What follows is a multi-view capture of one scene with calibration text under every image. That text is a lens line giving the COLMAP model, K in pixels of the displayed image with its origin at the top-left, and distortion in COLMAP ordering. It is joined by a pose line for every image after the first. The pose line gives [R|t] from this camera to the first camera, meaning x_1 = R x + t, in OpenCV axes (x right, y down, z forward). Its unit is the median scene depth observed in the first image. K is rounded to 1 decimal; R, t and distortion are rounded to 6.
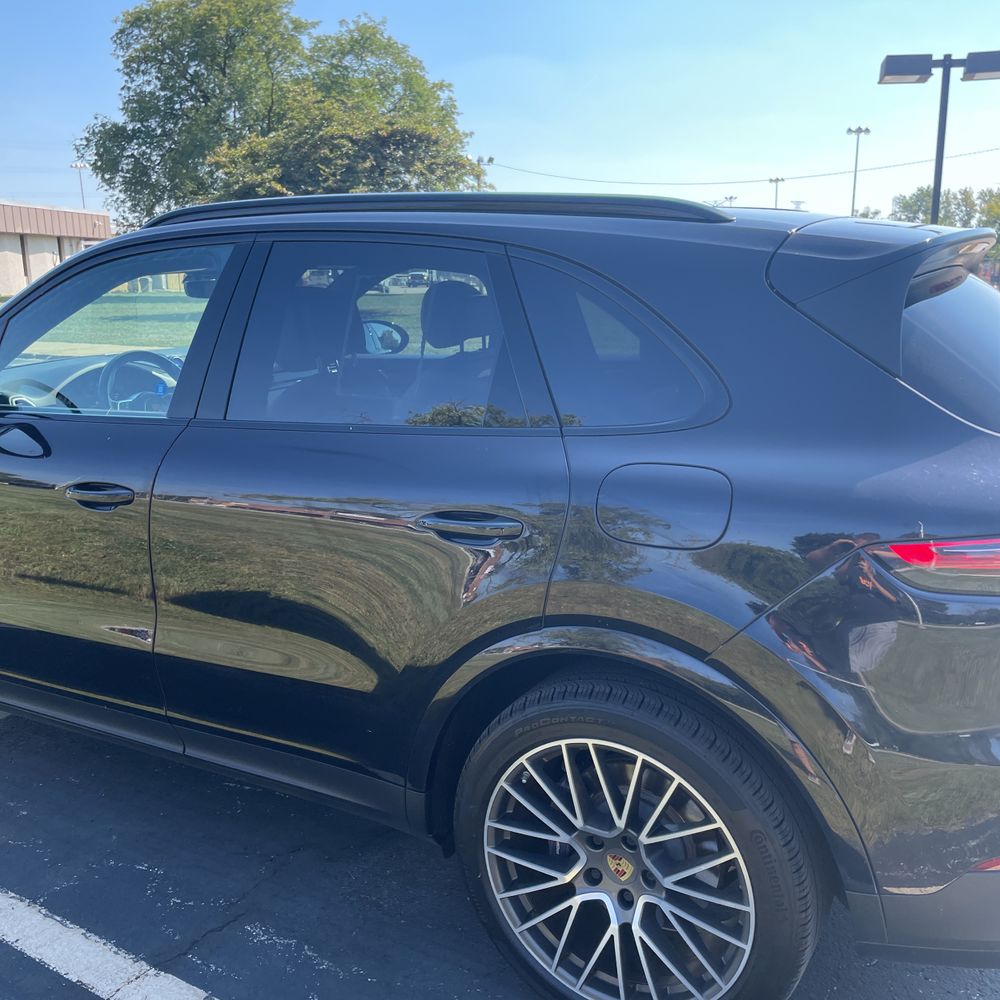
lens RADIAL K [[1010.8, 0, 509.8], [0, 1010.8, 506.6], [0, 0, 1]] dist [0.077665, -0.106330]
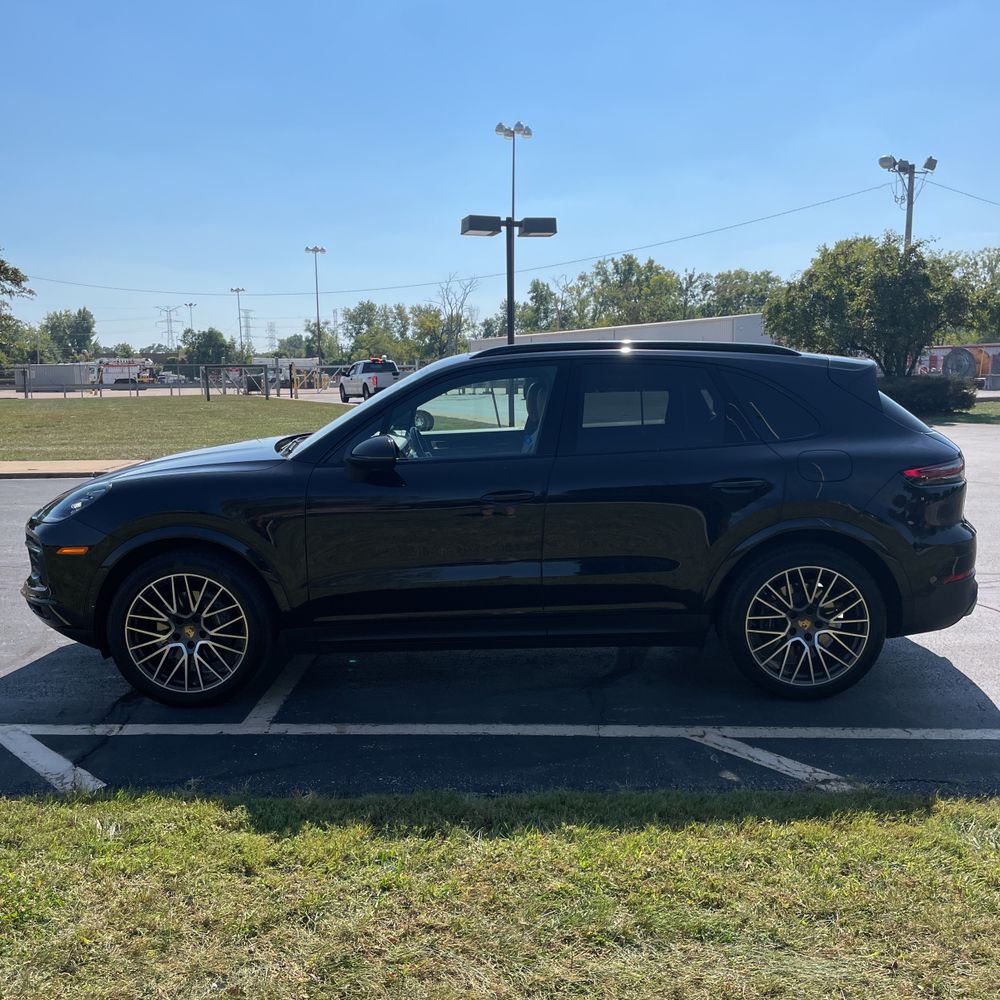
lens RADIAL K [[1010.8, 0, 509.8], [0, 1010.8, 506.6], [0, 0, 1]] dist [0.077665, -0.106330]
pose [[0.872716, -0.069080, 0.483317, -0.237197], [0.116762, 0.990744, -0.069228, 0.024669], [-0.474061, 0.116849, 0.872704, -0.112995]]
